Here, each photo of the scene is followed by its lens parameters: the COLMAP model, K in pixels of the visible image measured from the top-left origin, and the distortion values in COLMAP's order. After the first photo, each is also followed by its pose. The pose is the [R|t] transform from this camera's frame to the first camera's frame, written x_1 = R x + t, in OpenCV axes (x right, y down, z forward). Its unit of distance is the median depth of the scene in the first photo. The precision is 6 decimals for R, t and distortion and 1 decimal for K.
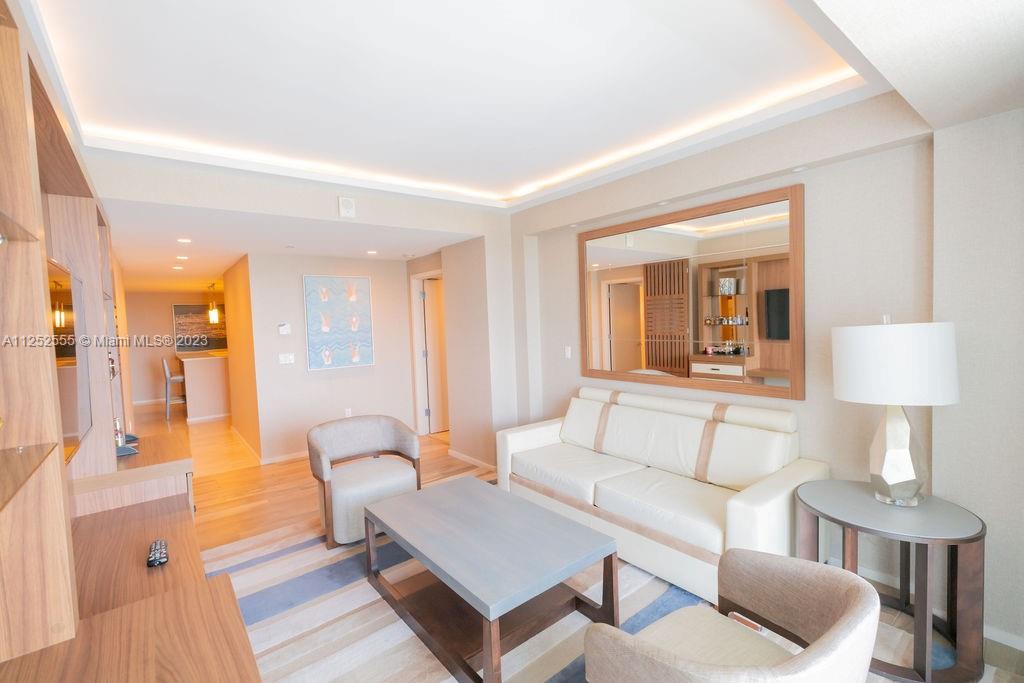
lens RADIAL K [[451.7, 0, 513.5], [0, 451.7, 341.7], [0, 0, 1]] dist [-0.010871, 0.001246]
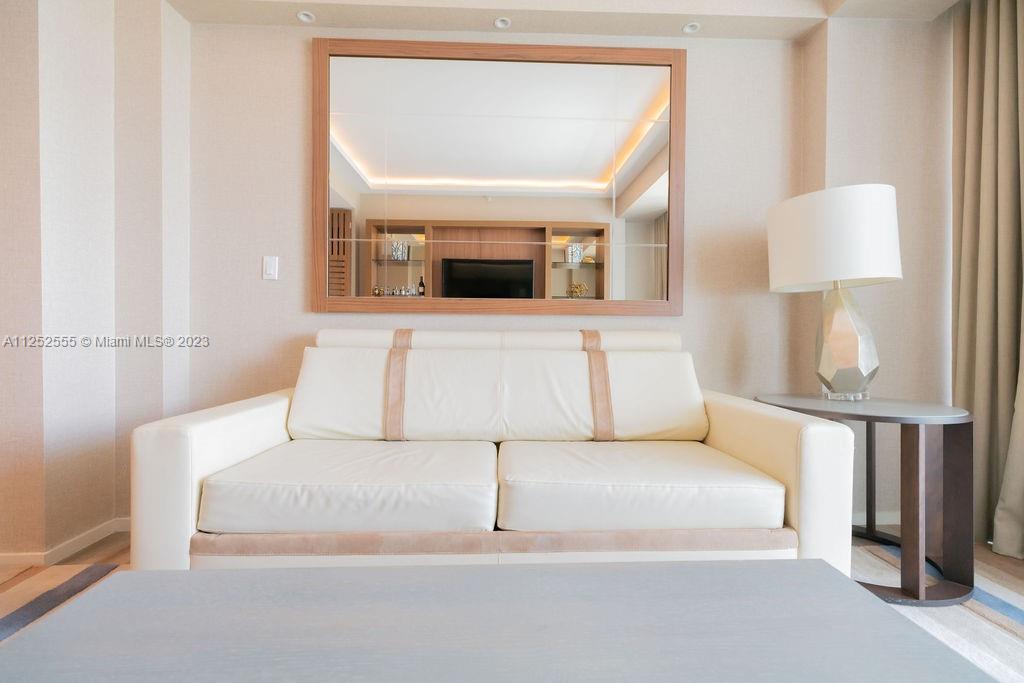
lens RADIAL K [[451.7, 0, 509.1], [0, 451.7, 339.3], [0, 0, 1]] dist [-0.010871, 0.001246]
pose [[0.596469, 0.028524, 0.802129, -0.134179], [0.017407, 0.998674, -0.048457, 0.144529], [-0.802448, 0.042866, 0.595181, 0.531253]]
